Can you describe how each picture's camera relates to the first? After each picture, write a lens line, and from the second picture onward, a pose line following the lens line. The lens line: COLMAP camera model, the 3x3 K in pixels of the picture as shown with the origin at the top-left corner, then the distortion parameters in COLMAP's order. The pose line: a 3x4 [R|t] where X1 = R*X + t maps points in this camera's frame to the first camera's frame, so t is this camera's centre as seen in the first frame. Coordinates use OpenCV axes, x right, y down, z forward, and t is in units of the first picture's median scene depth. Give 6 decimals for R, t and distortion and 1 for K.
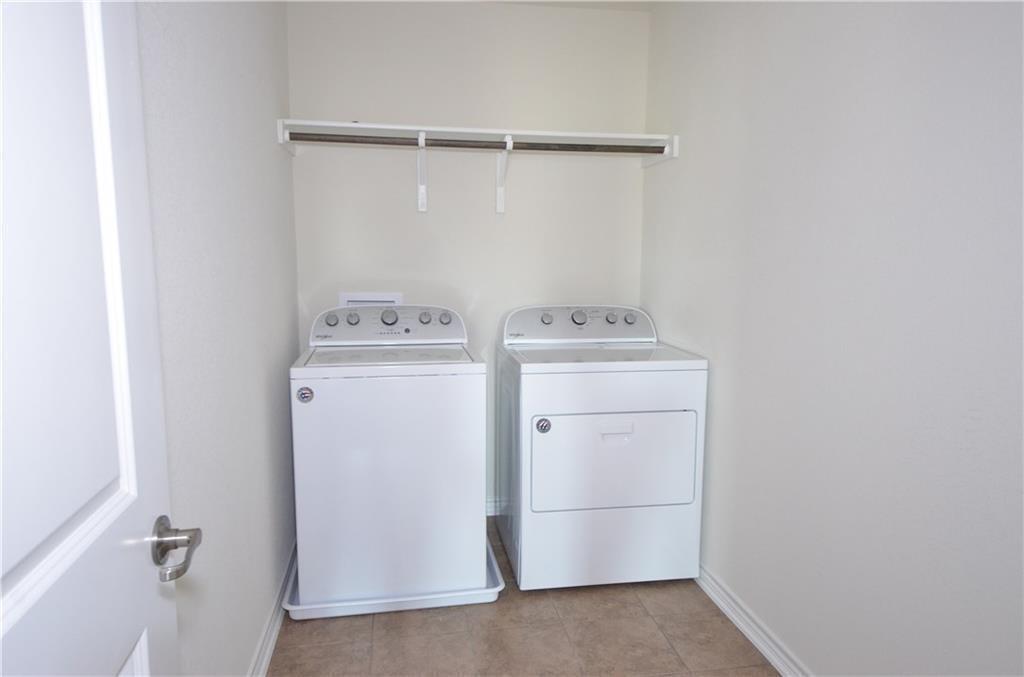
lens RADIAL K [[681.0, 0, 510.2], [0, 681.0, 341.8], [0, 0, 1]] dist [0.044235, -0.000274]
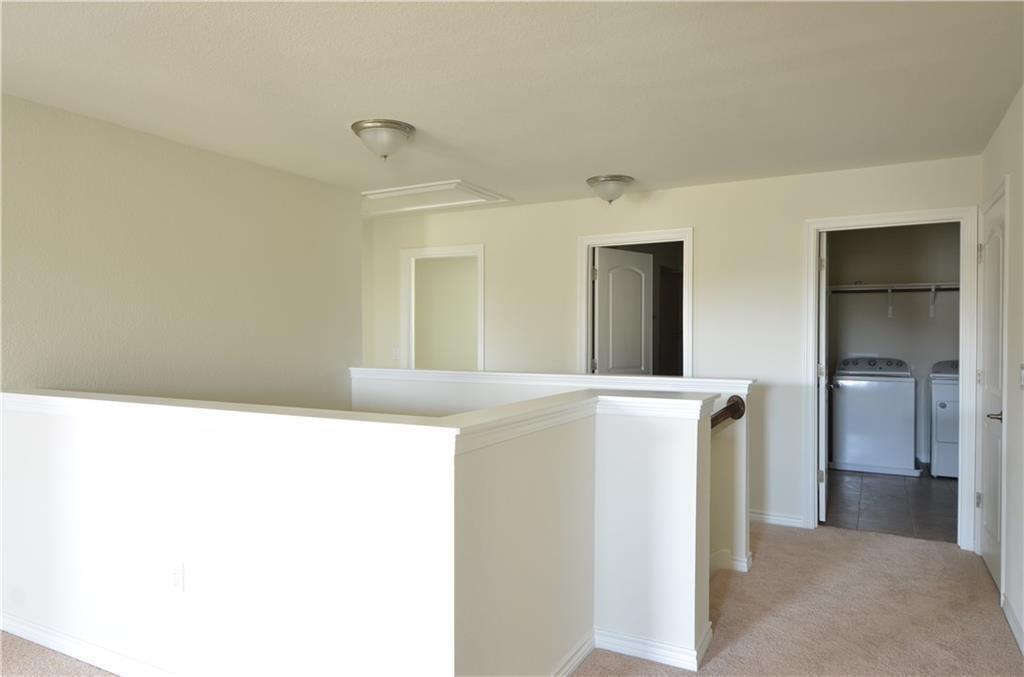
lens RADIAL K [[681.0, 0, 505.2], [0, 681.0, 341.9], [0, 0, 1]] dist [0.044235, -0.000274]
pose [[0.768452, -0.006317, -0.639876, 0.390398], [-0.069925, 0.993134, -0.093780, 0.214417], [0.636075, 0.116808, 0.762735, -1.720481]]
